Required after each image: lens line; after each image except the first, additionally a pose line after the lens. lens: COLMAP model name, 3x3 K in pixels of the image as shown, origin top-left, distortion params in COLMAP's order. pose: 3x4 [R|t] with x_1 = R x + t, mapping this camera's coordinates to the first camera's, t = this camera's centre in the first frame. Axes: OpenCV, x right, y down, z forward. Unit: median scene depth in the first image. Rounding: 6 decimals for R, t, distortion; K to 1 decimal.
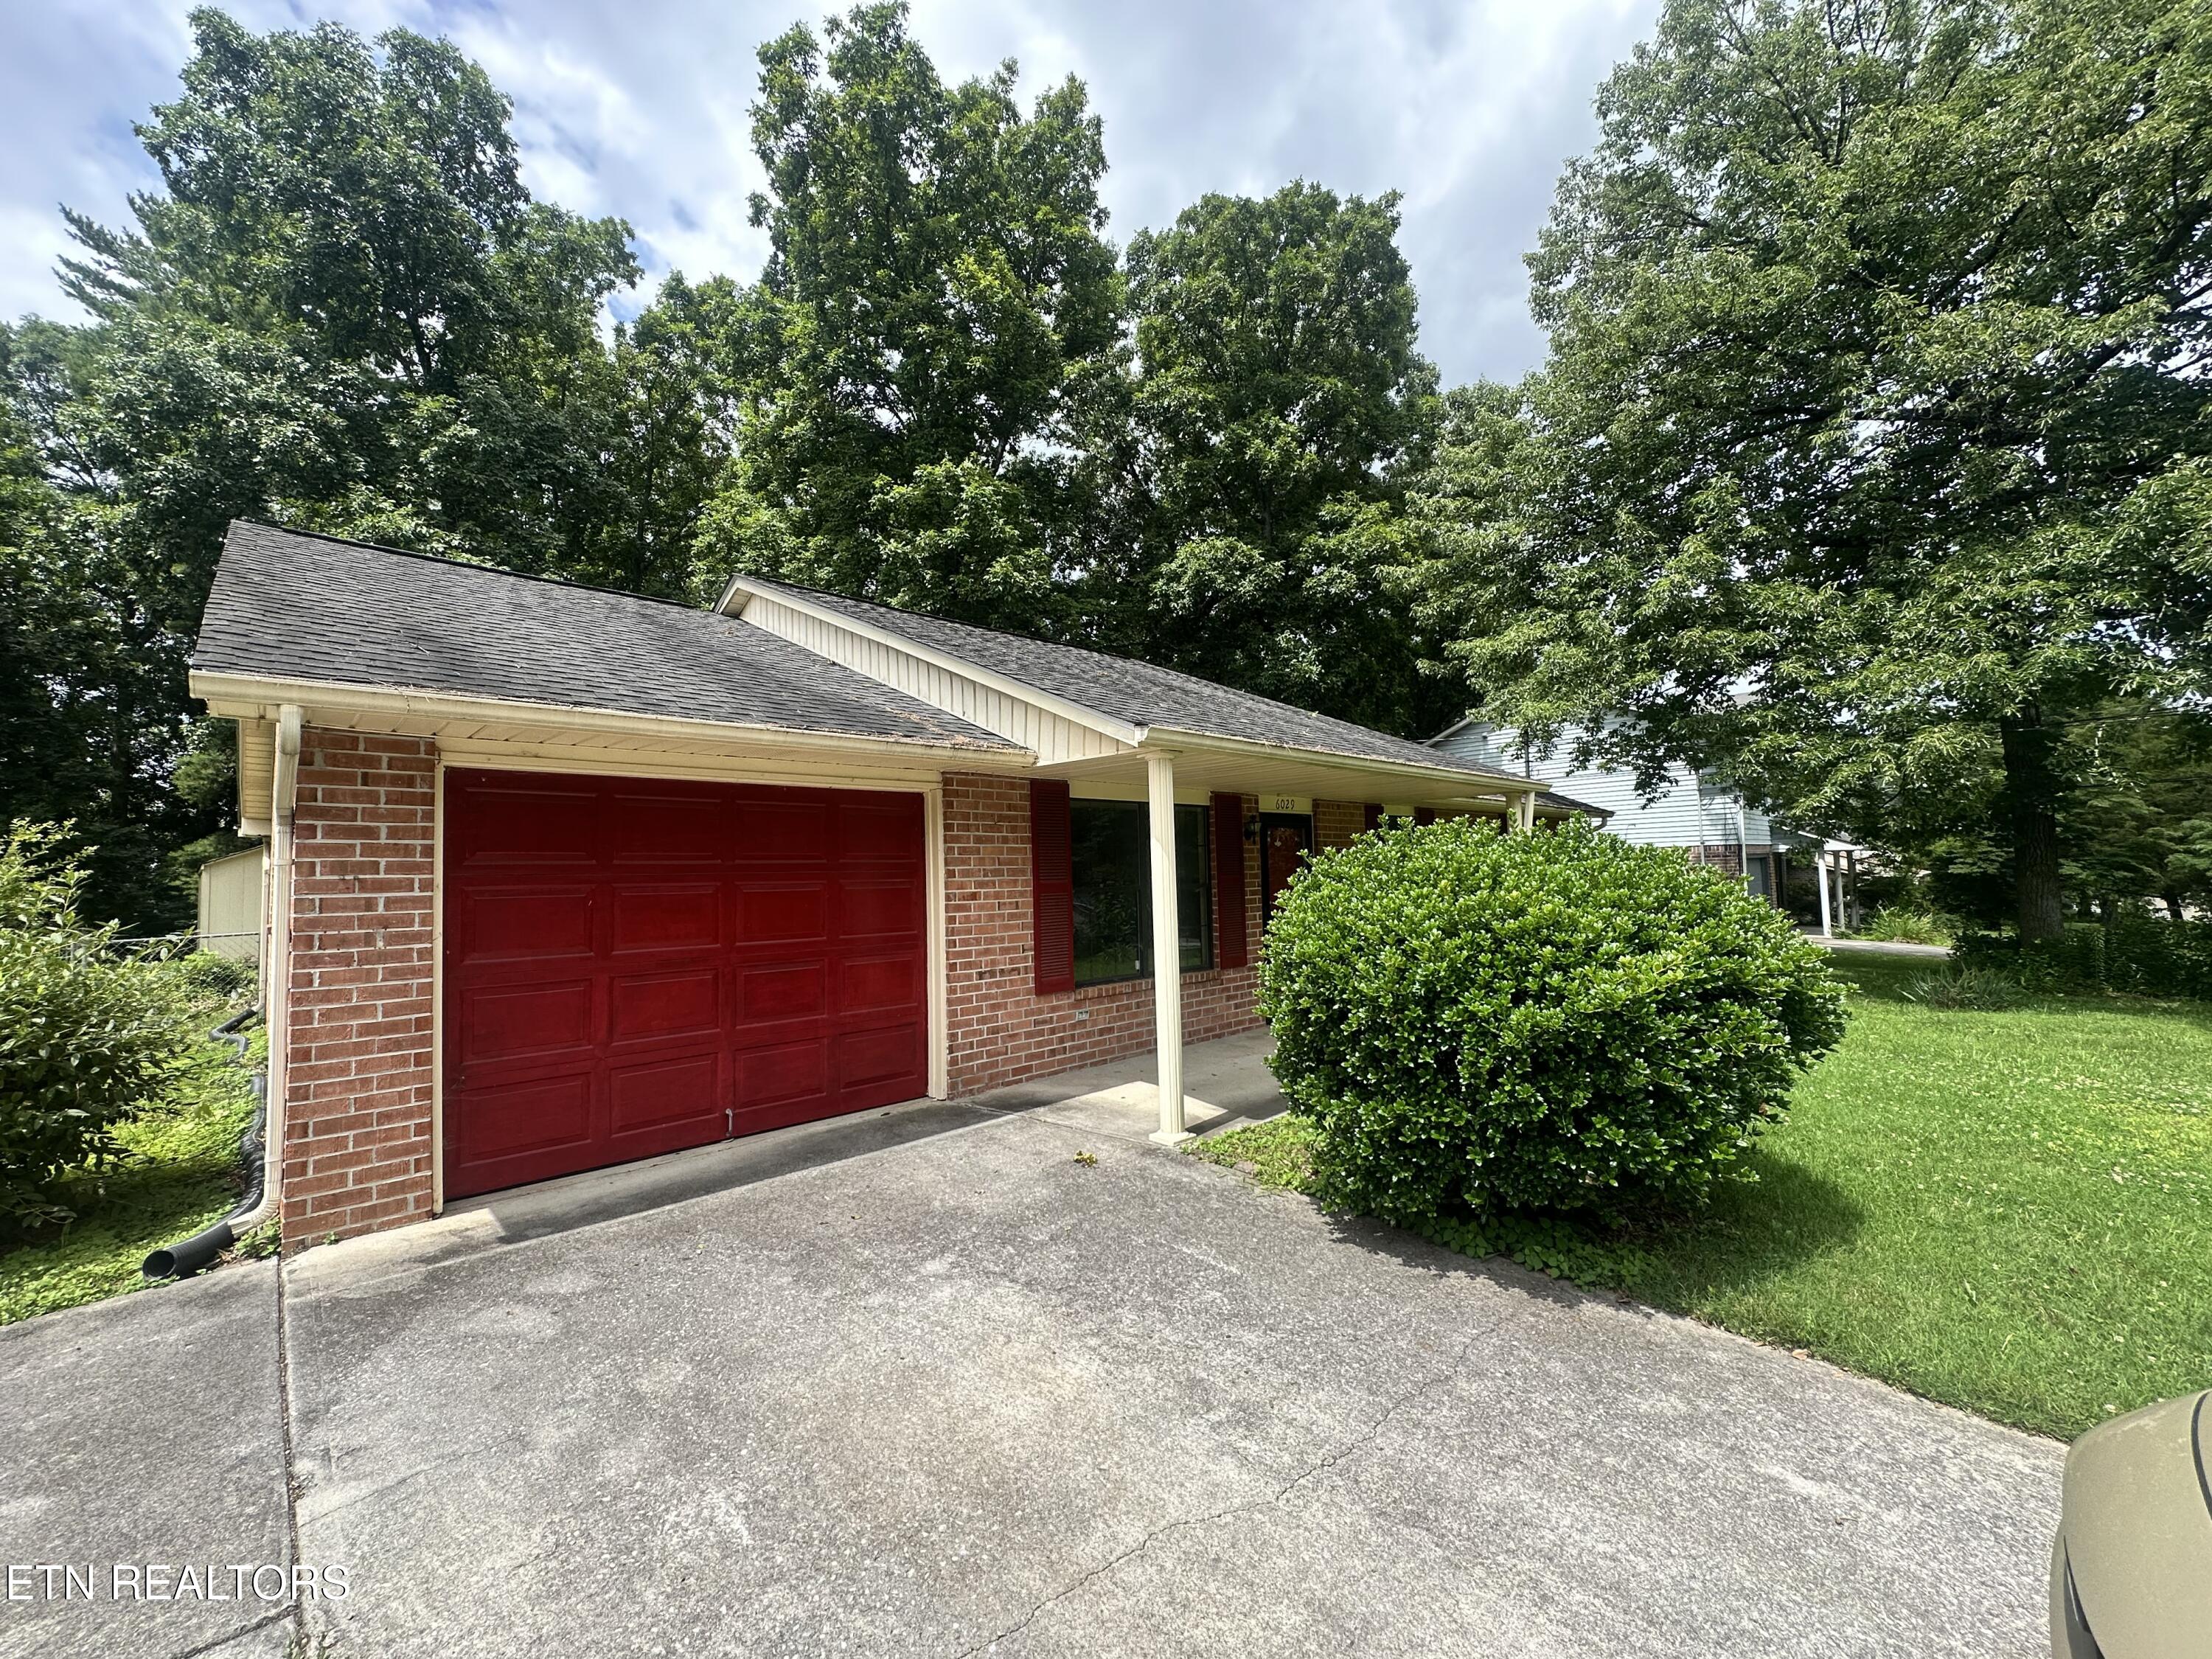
lens RADIAL K [[838.2, 0, 1106.0], [0, 838.2, 829.5], [0, 0, 1]] dist [0.002047, 0.000096]
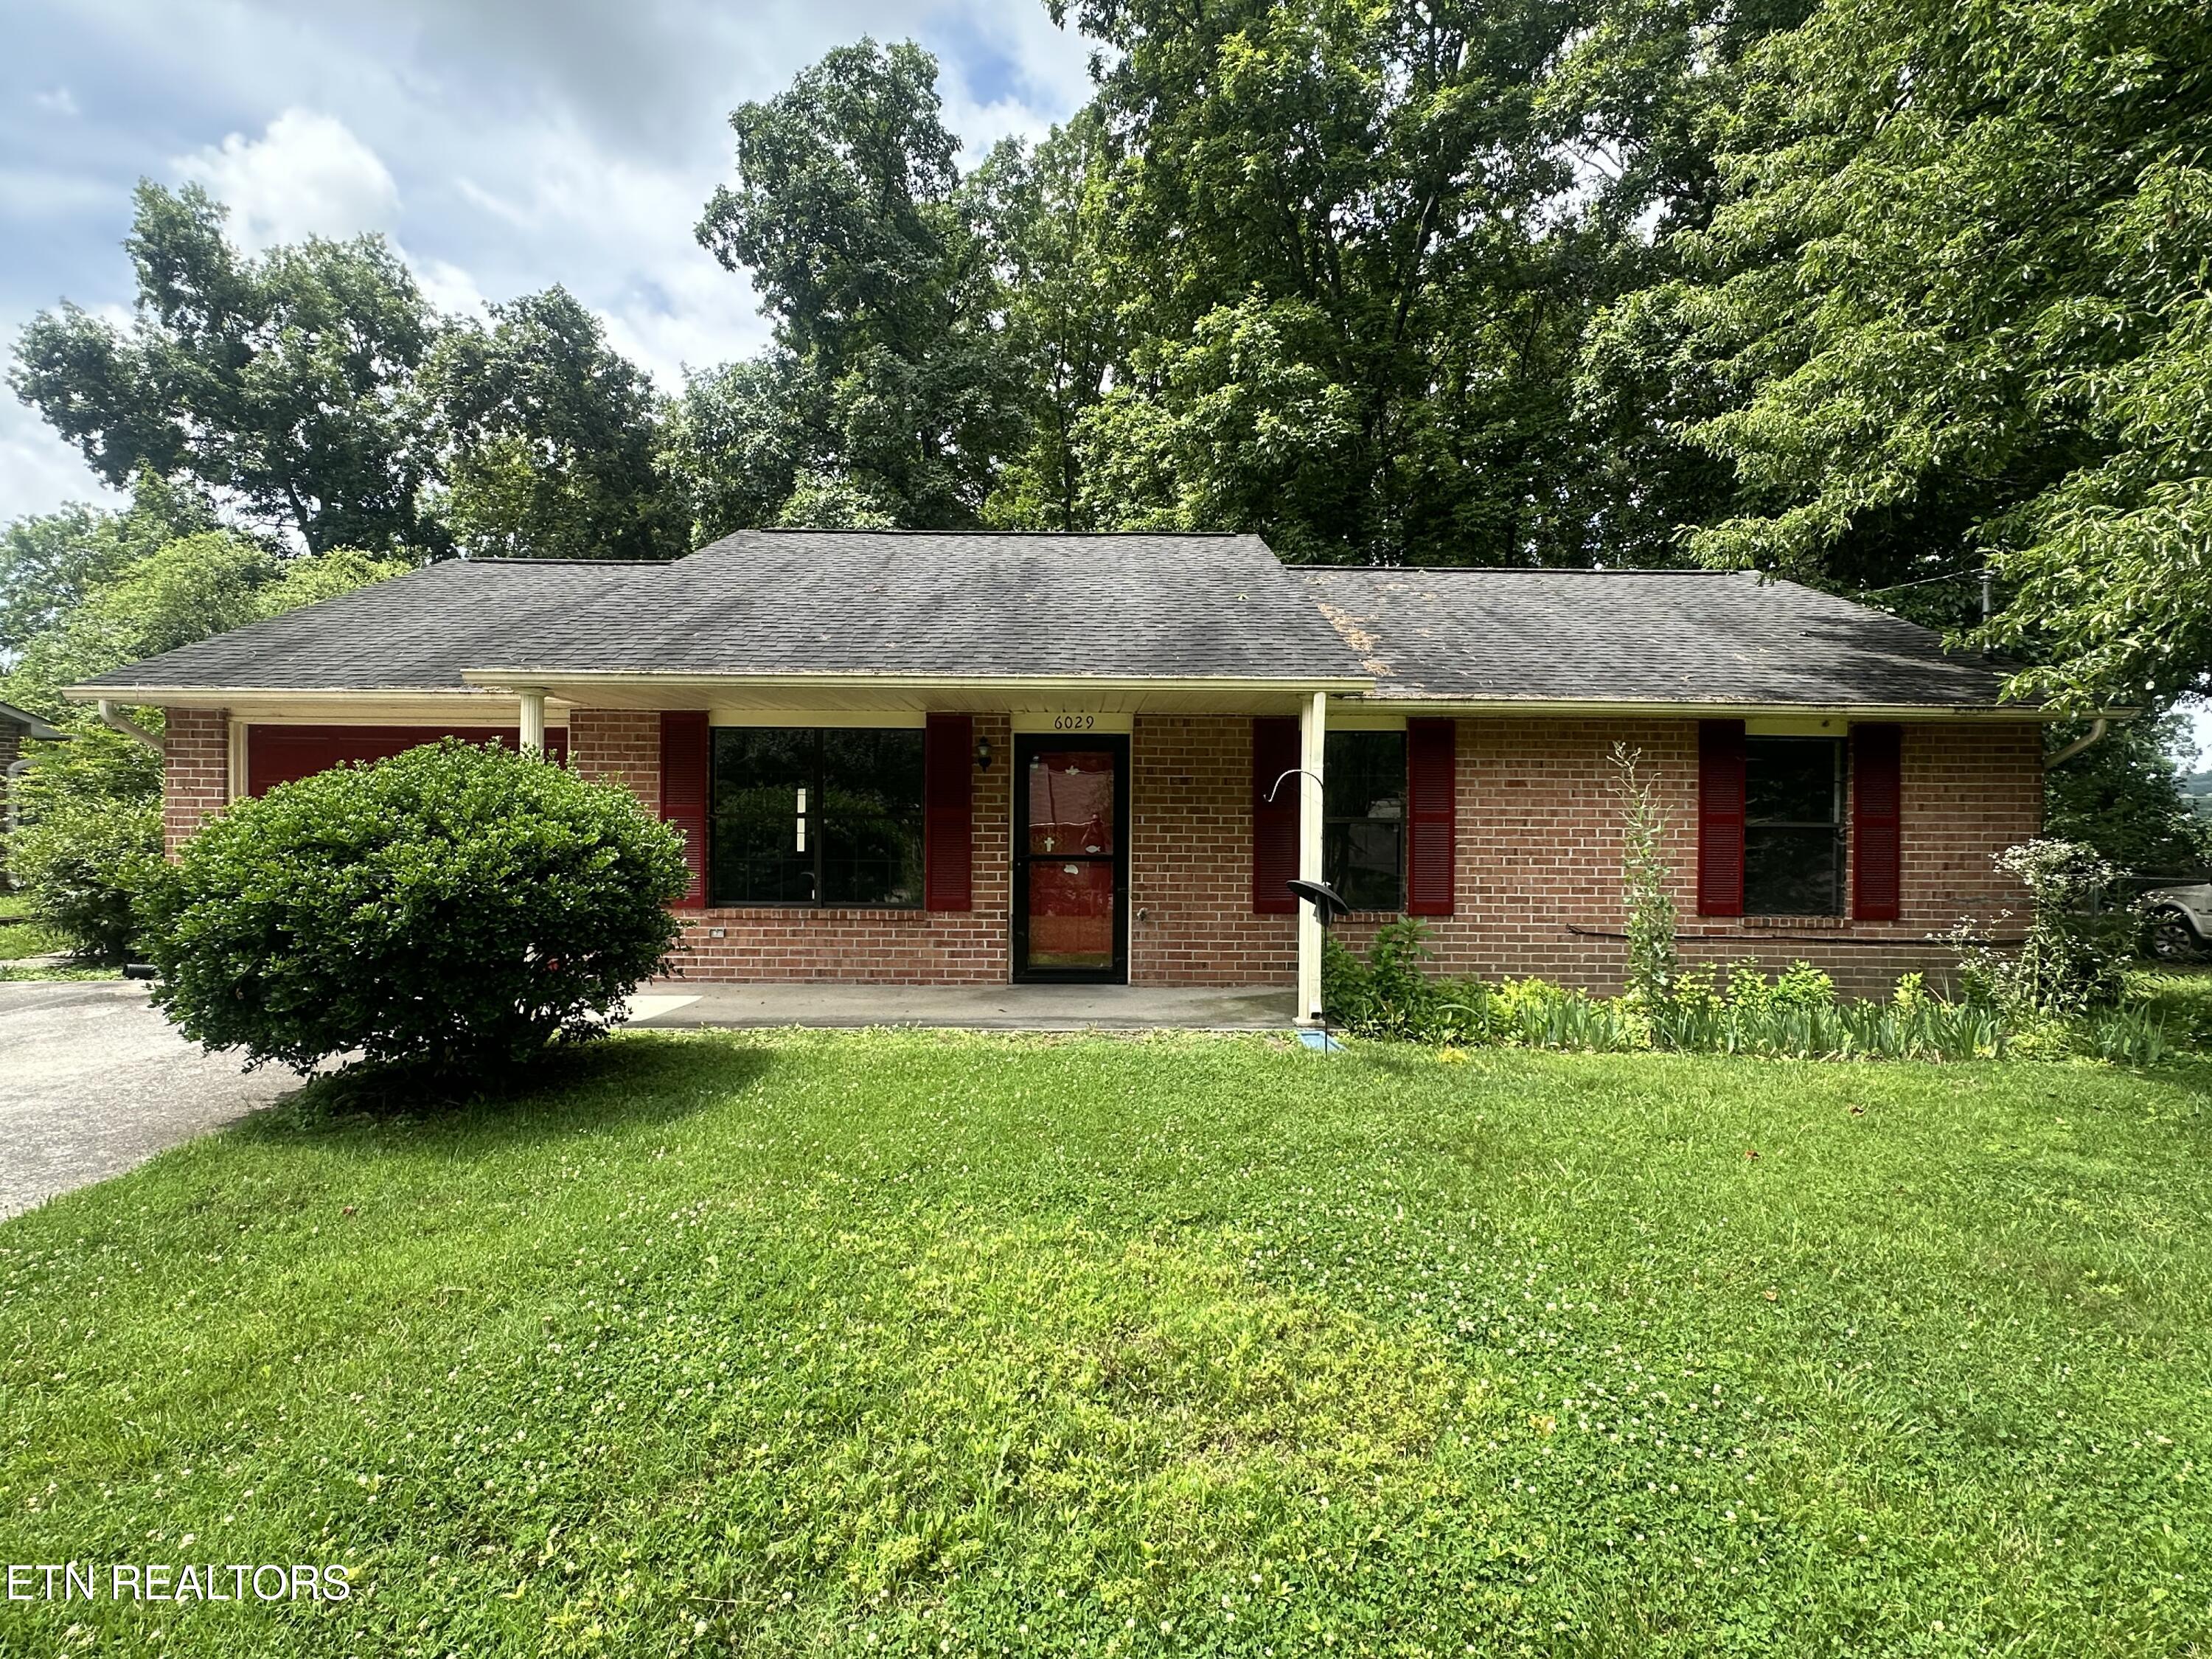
lens RADIAL K [[1110.1, 0, 1113.9], [0, 1110.1, 832.0], [0, 0, 1]] dist [-0.000632, 0.000565]
pose [[0.747991, 0.028355, -0.663103, 1.058244], [0.010955, 0.998423, 0.055051, 0.019763], [0.663618, -0.048442, 0.746501, 0.246627]]
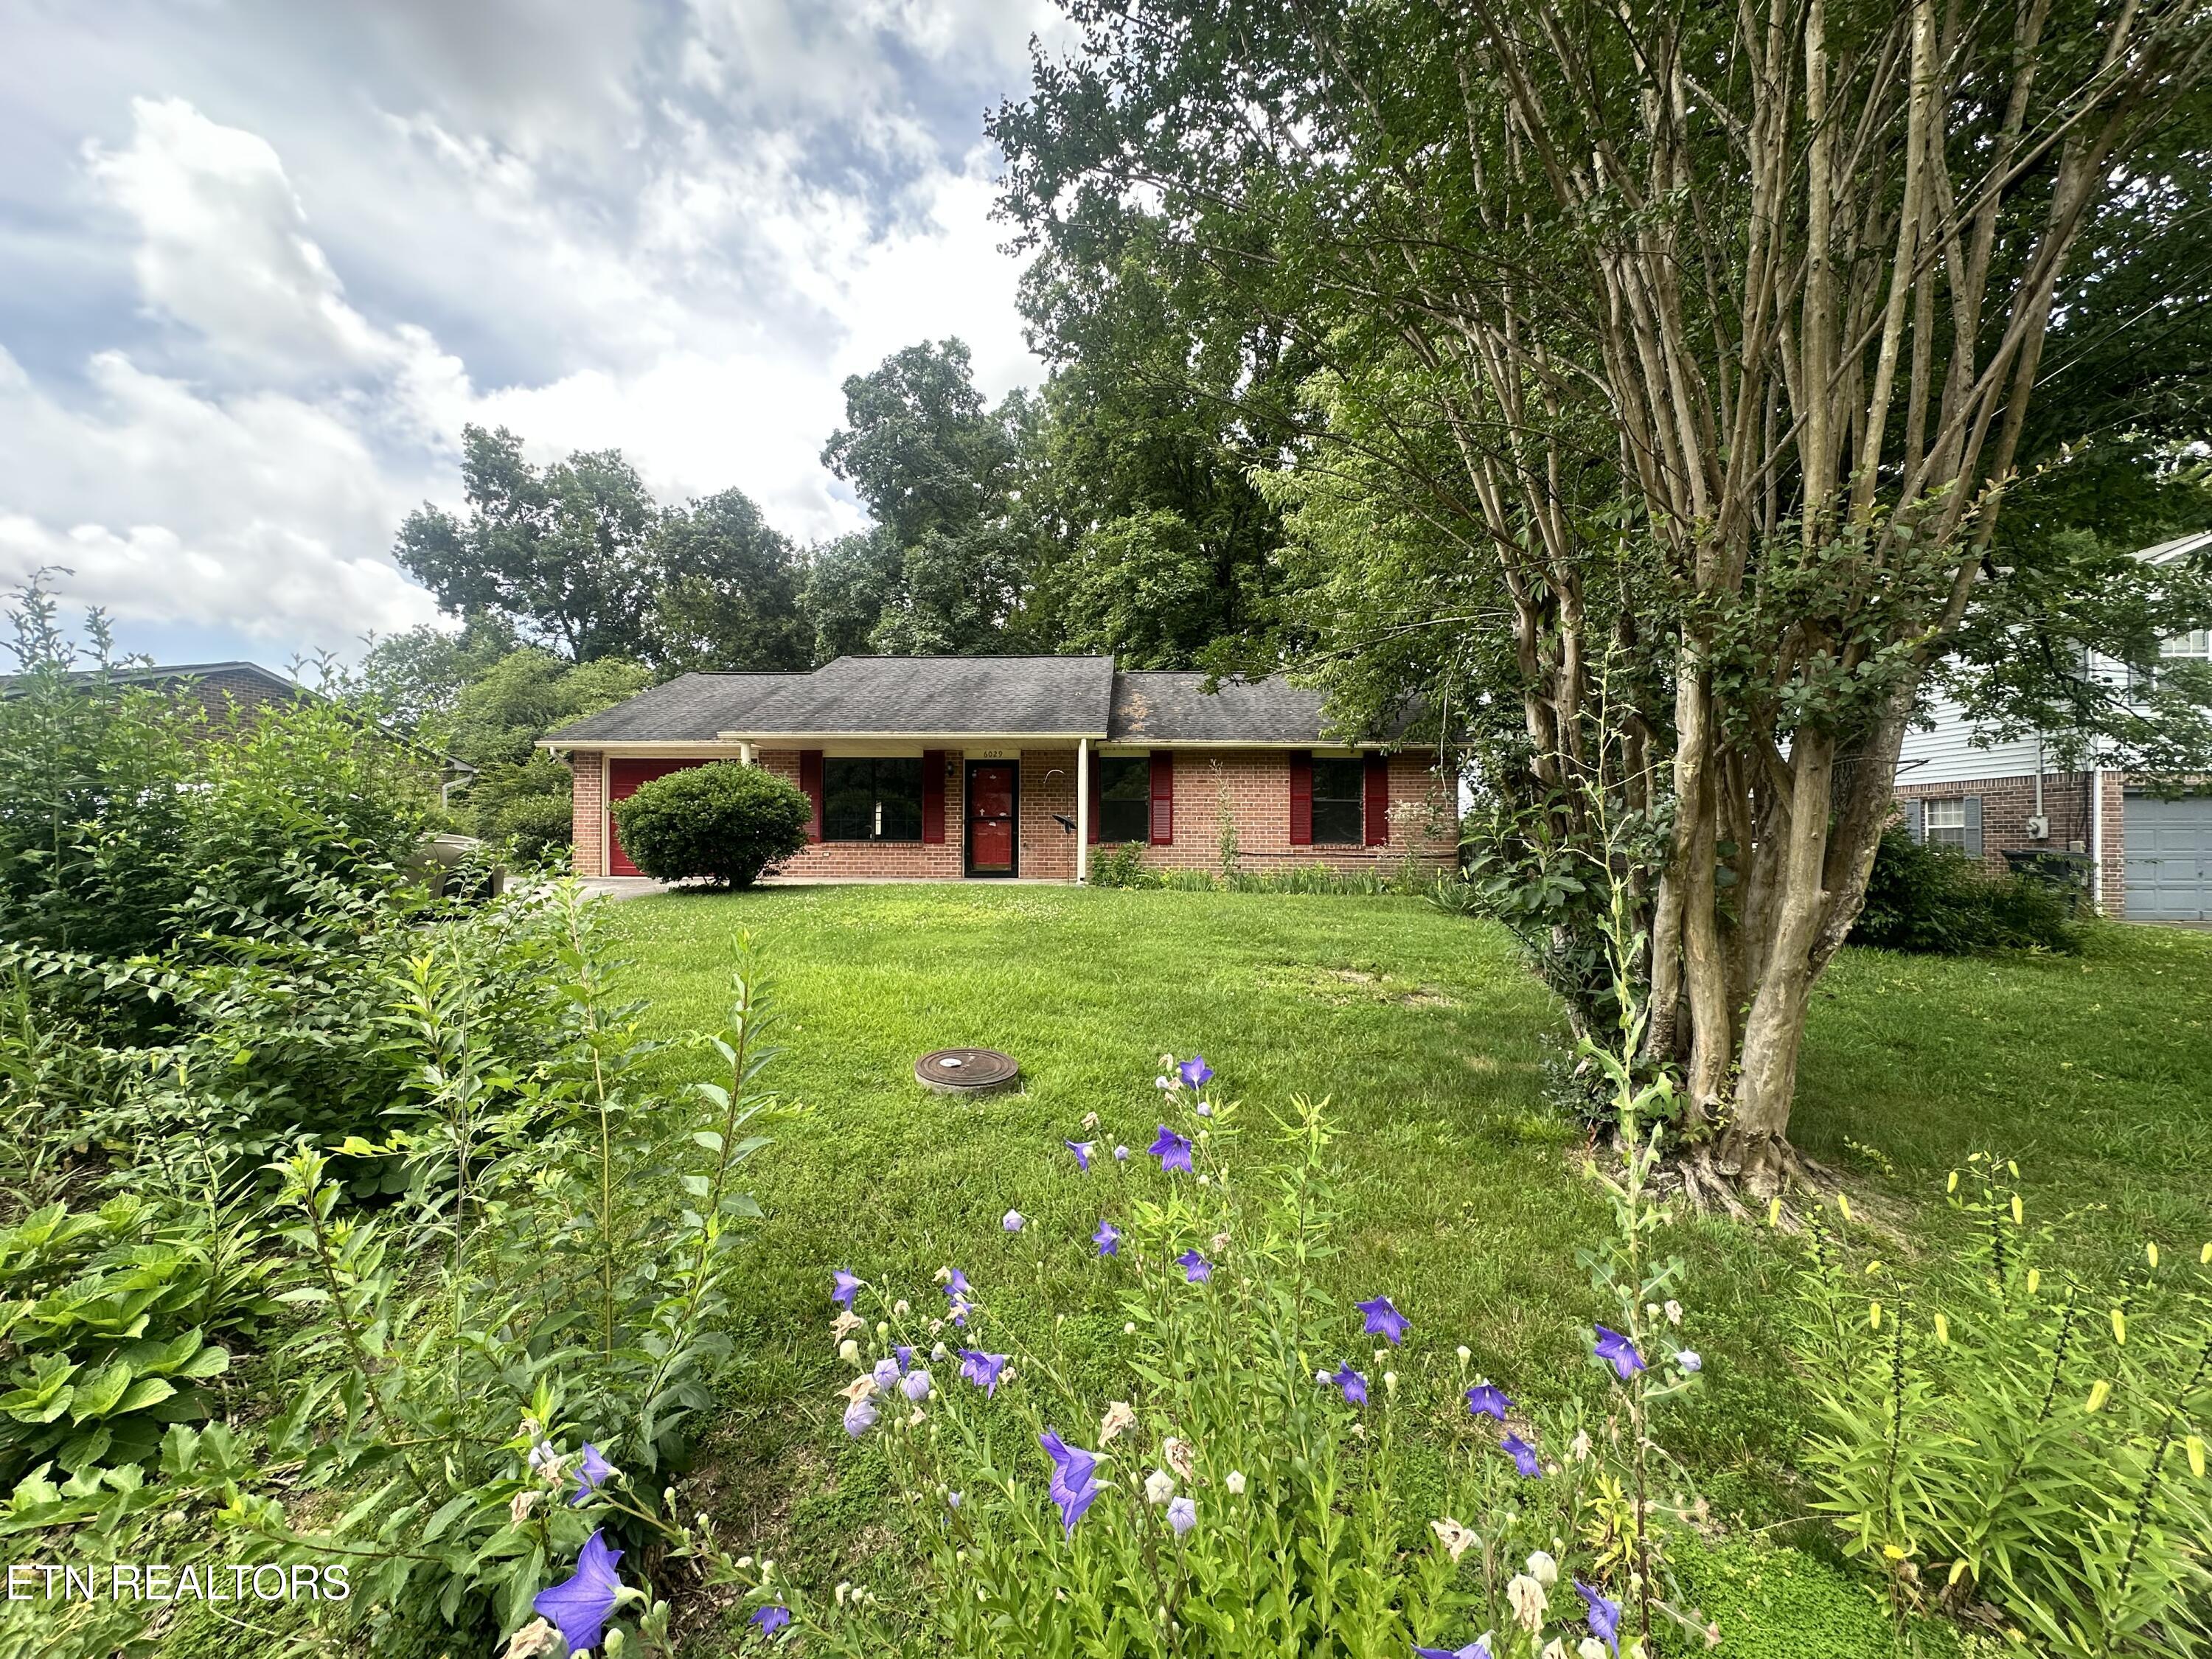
lens RADIAL K [[838.2, 0, 1106.0], [0, 838.2, 829.5], [0, 0, 1]] dist [0.002047, 0.000096]
pose [[0.725979, 0.010193, -0.687641, 1.723427], [0.016608, 0.999339, 0.032347, 0.079929], [0.687516, -0.034903, 0.725330, -0.094506]]
